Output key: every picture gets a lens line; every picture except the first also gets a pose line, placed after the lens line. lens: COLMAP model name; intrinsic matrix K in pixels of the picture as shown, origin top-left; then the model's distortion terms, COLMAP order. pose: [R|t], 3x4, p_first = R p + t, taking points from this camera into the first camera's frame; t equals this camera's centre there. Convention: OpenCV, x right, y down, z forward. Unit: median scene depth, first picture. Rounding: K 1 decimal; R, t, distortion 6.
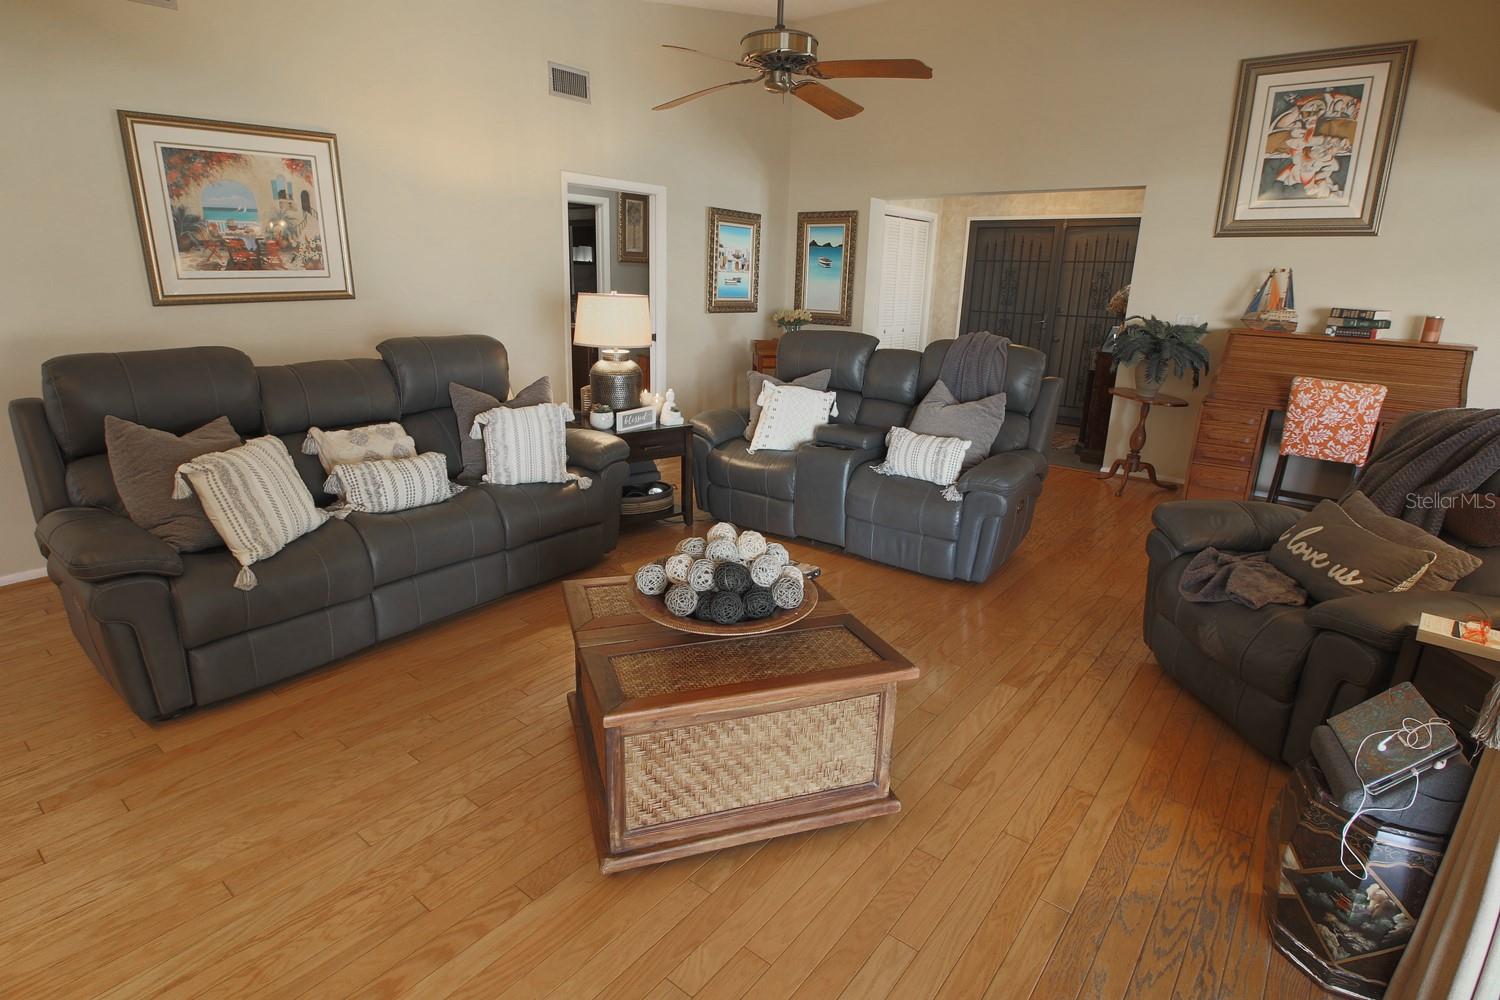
lens RADIAL K [[761.6, 0, 736.1], [0, 761.6, 490.9], [0, 0, 1]] dist [-0.003885, -0.013102]
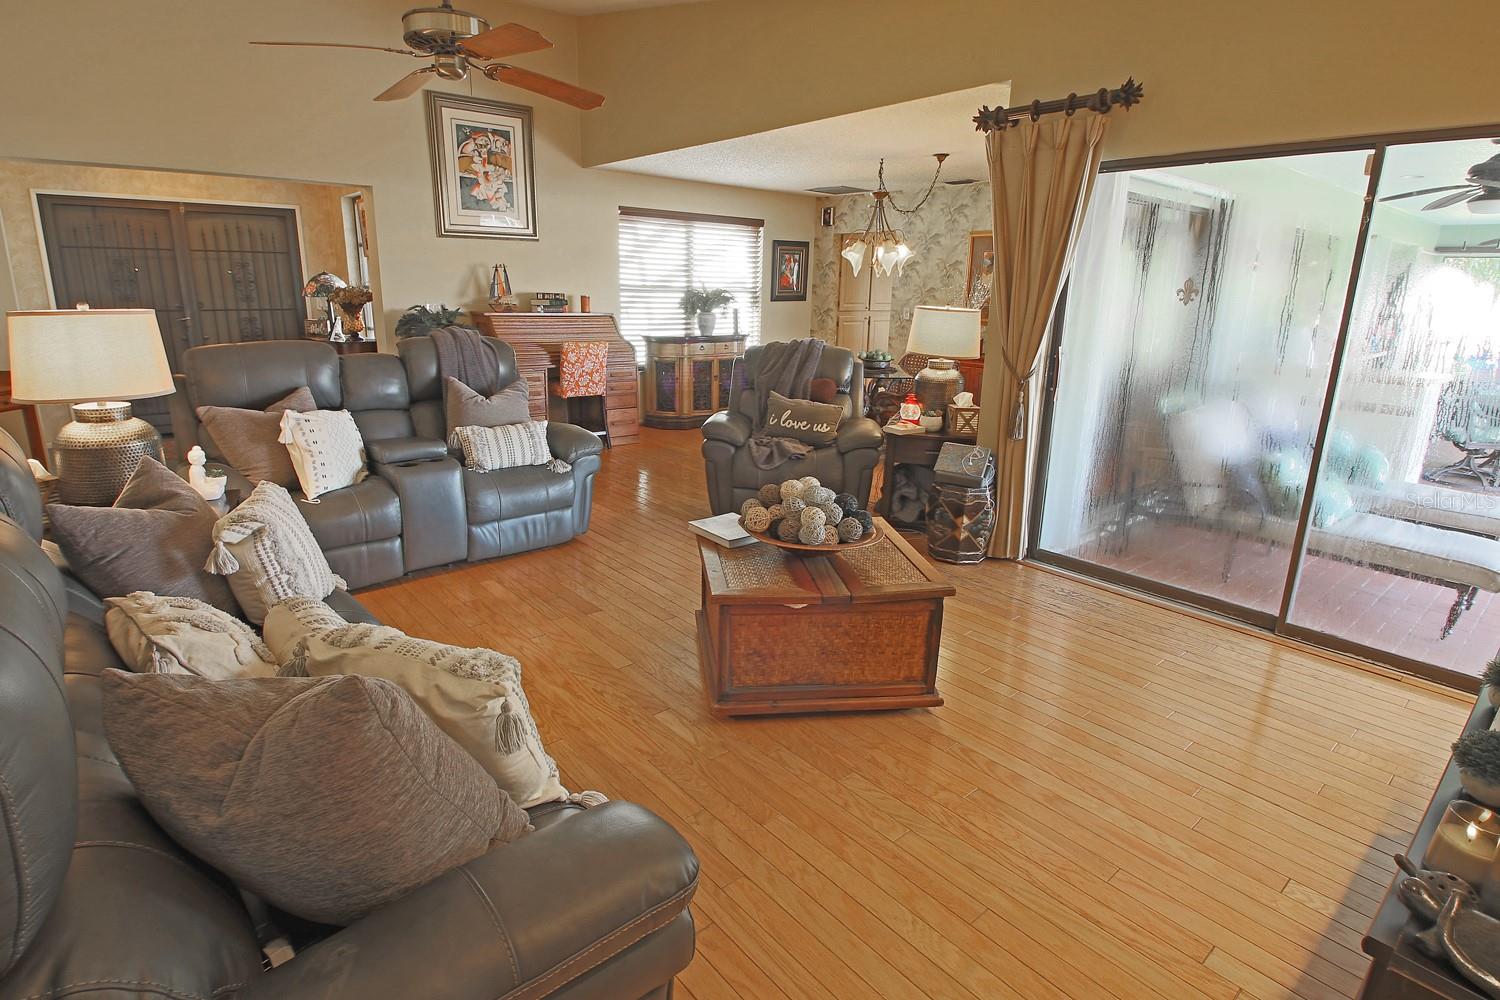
lens RADIAL K [[764.7, 0, 736.6], [0, 764.7, 488.6], [0, 0, 1]] dist [0.002606, -0.015504]
pose [[0.194563, -0.269289, 0.943201, -0.596887], [0.253064, 0.942805, 0.216974, -0.115710], [-0.947683, 0.196475, 0.251582, 0.367895]]
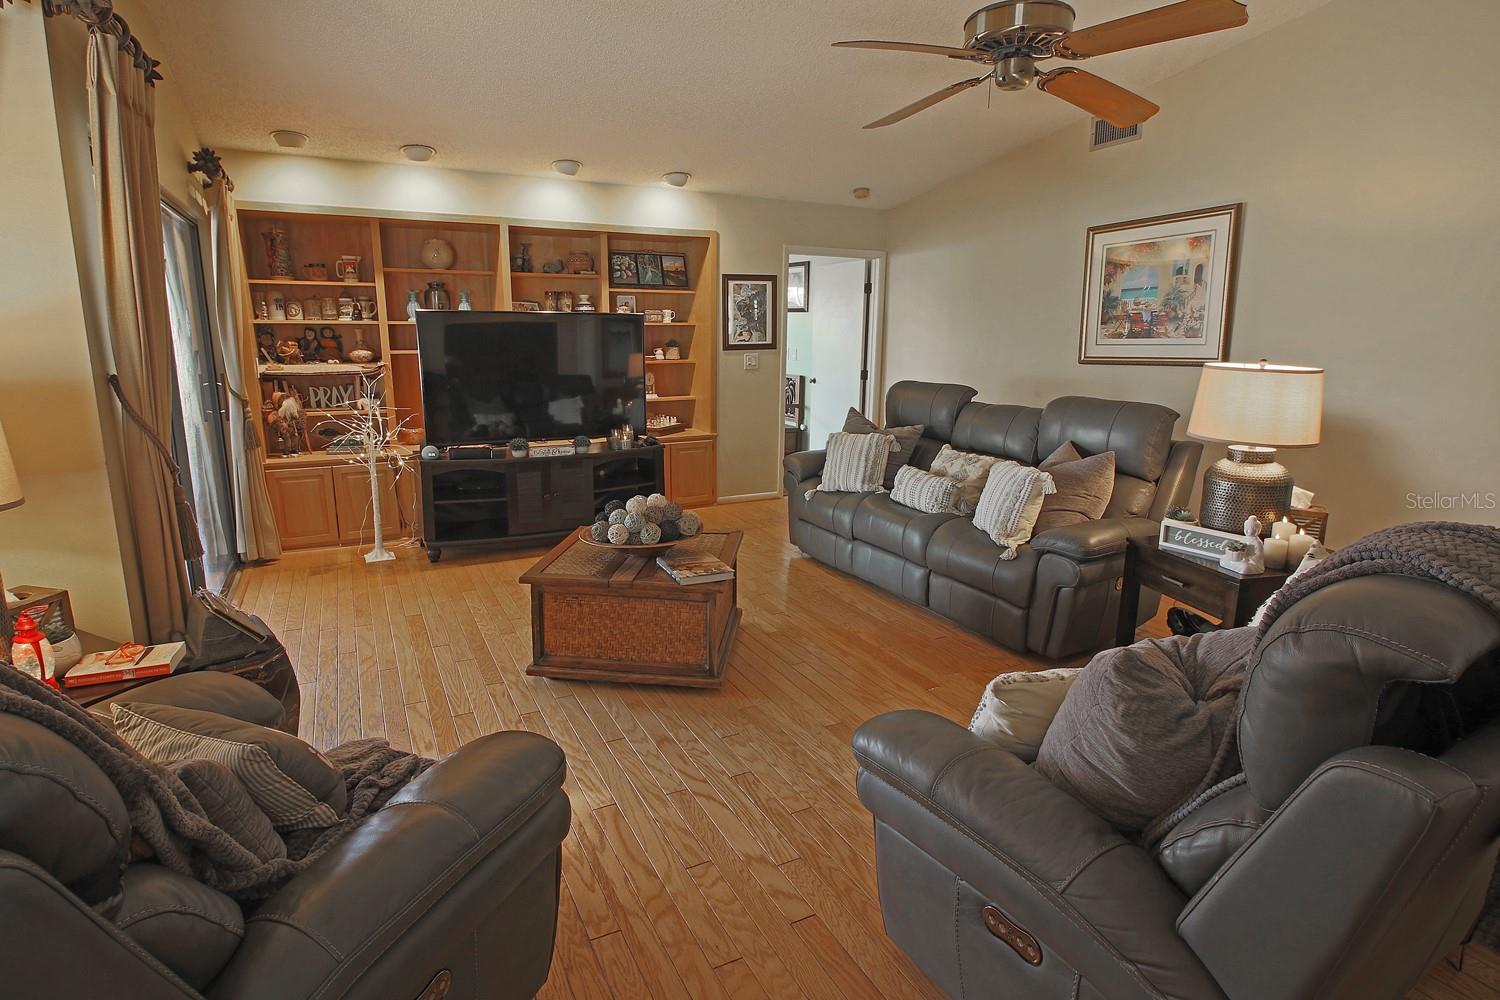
lens RADIAL K [[764.7, 0, 736.6], [0, 764.7, 488.6], [0, 0, 1]] dist [0.002606, -0.015504]
pose [[-0.406379, 0.161069, -0.899396, 0.608275], [-0.264573, 0.921427, 0.284559, -0.208615], [0.874561, 0.353595, -0.331834, 0.780732]]
